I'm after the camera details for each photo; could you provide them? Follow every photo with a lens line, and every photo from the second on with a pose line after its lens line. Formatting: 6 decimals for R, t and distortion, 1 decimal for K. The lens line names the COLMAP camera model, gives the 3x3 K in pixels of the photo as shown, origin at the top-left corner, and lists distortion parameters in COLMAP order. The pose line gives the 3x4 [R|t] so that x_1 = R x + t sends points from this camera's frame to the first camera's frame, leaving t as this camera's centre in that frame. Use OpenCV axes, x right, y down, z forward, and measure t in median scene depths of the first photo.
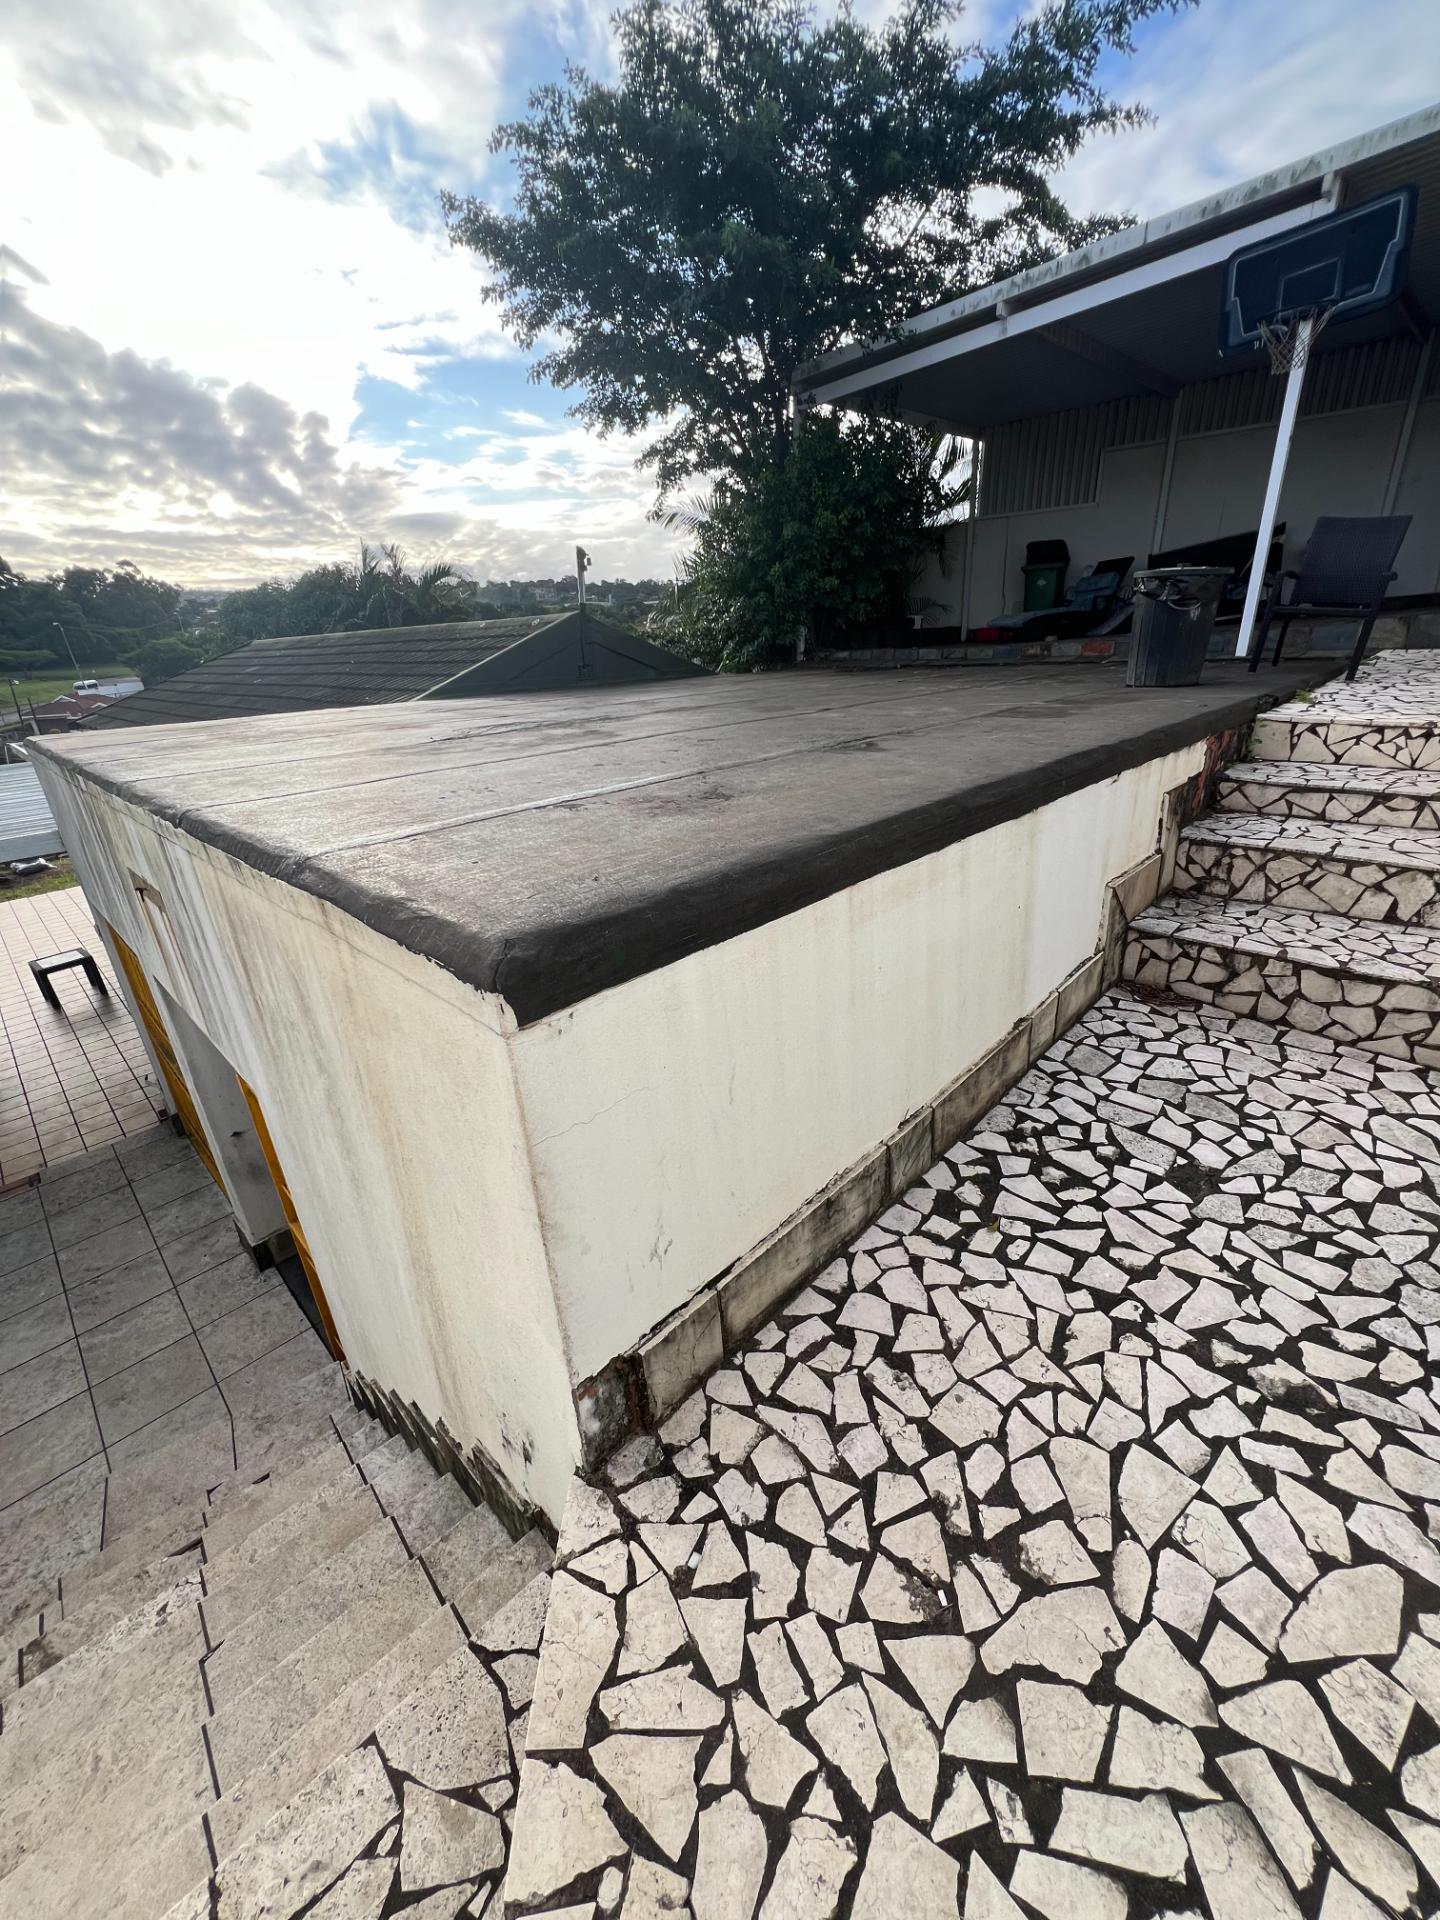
lens RADIAL K [[772.1, 0, 725.6], [0, 772.1, 960.8], [0, 0, 1]] dist [-0.000318, 0.000484]
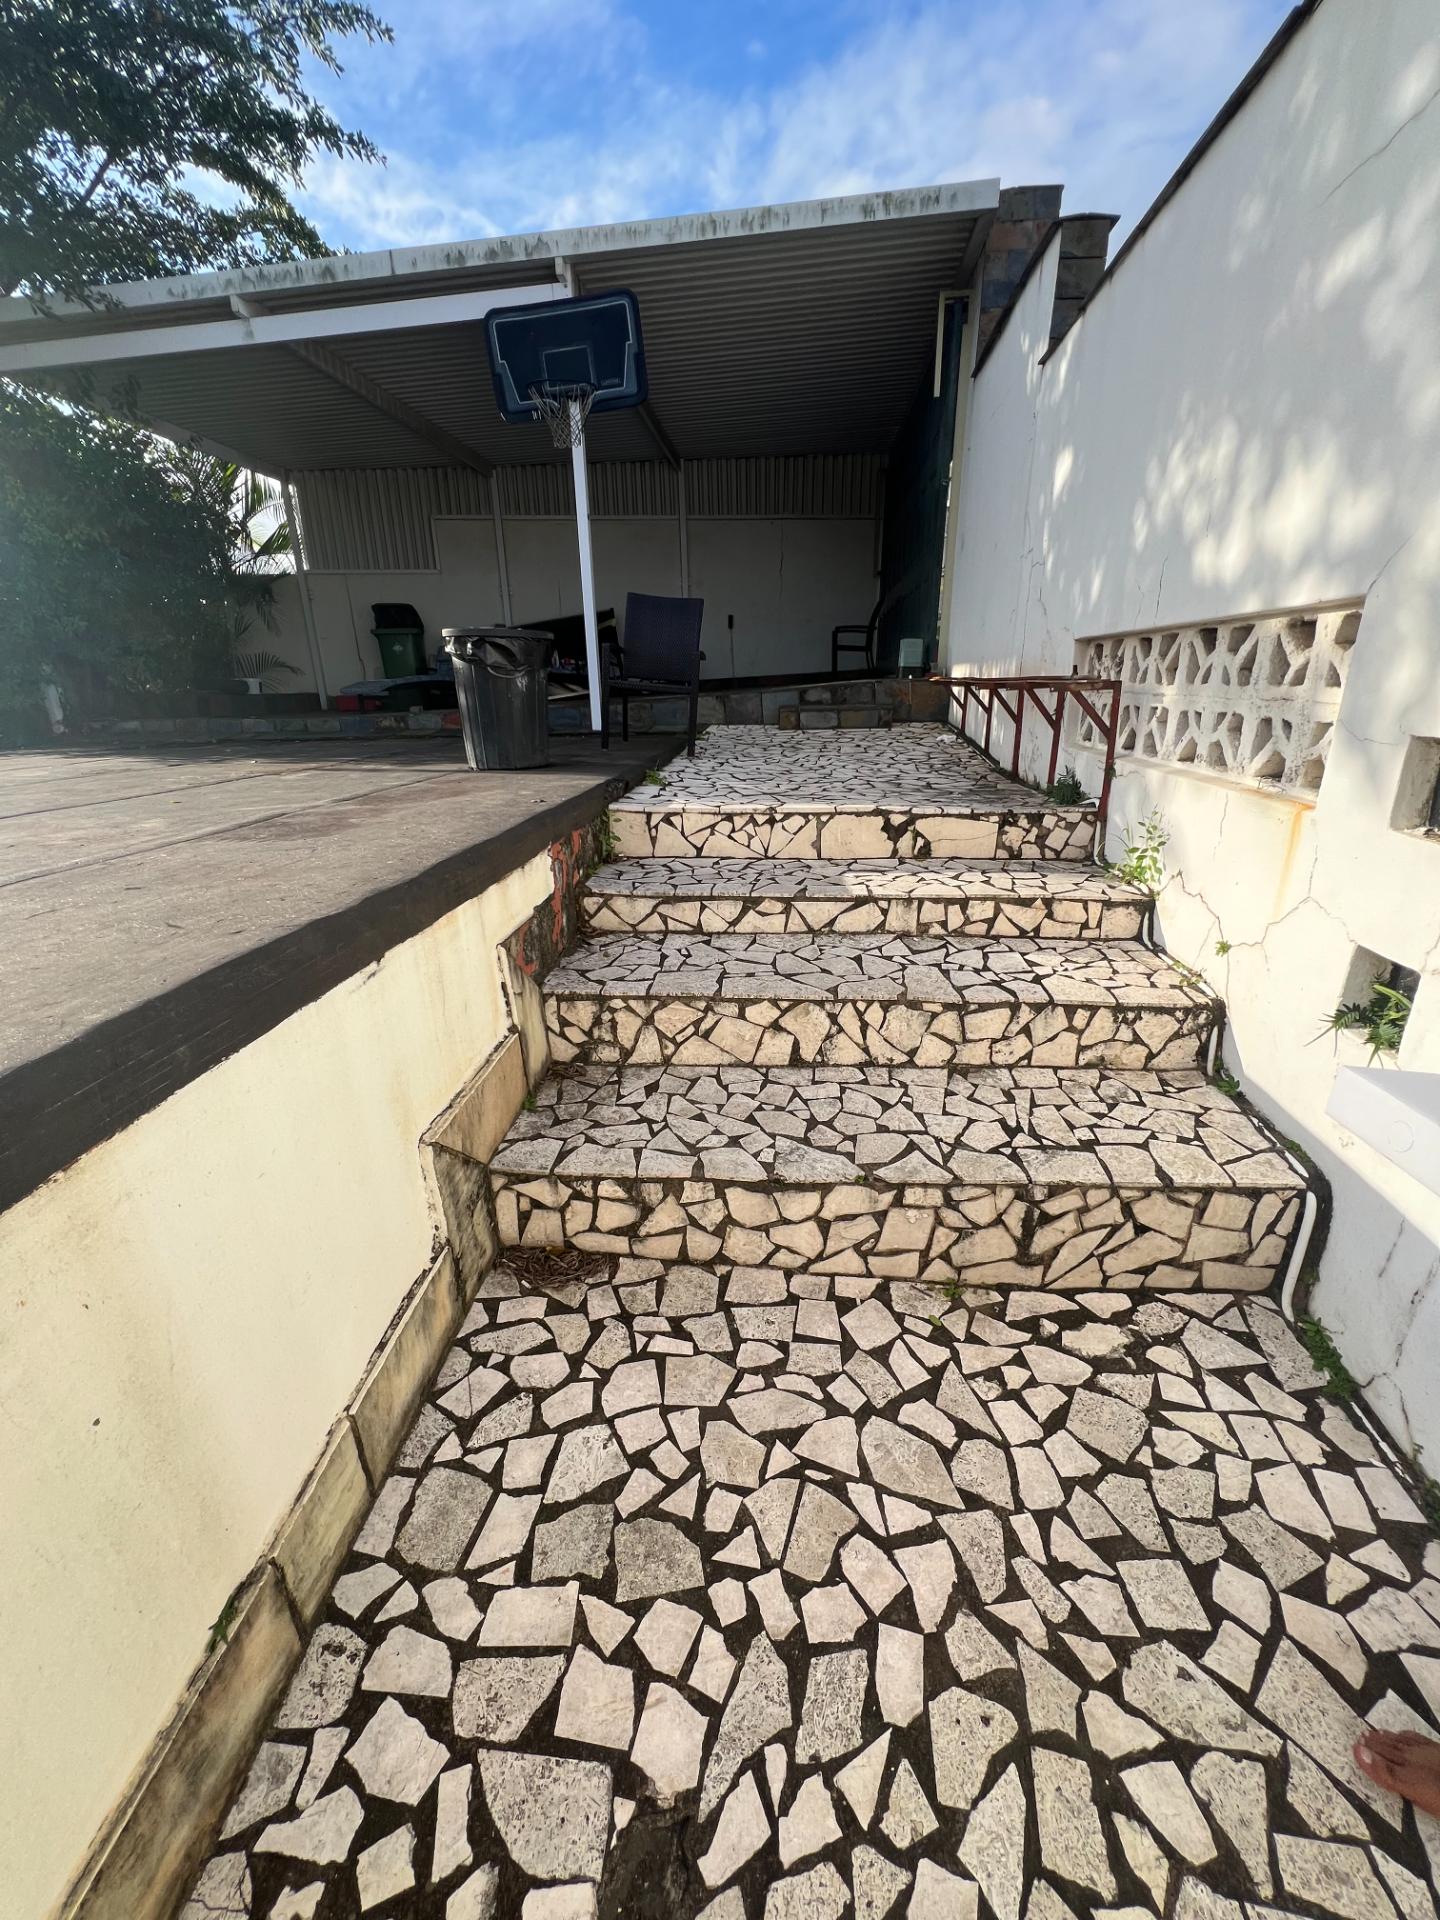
lens RADIAL K [[772.1, 0, 725.6], [0, 772.1, 960.8], [0, 0, 1]] dist [-0.000318, 0.000484]
pose [[0.772388, -0.178876, 0.609443, 0.335645], [0.226512, 0.974008, -0.001195, -0.168932], [-0.593389, 0.138969, 0.792829, 0.394172]]
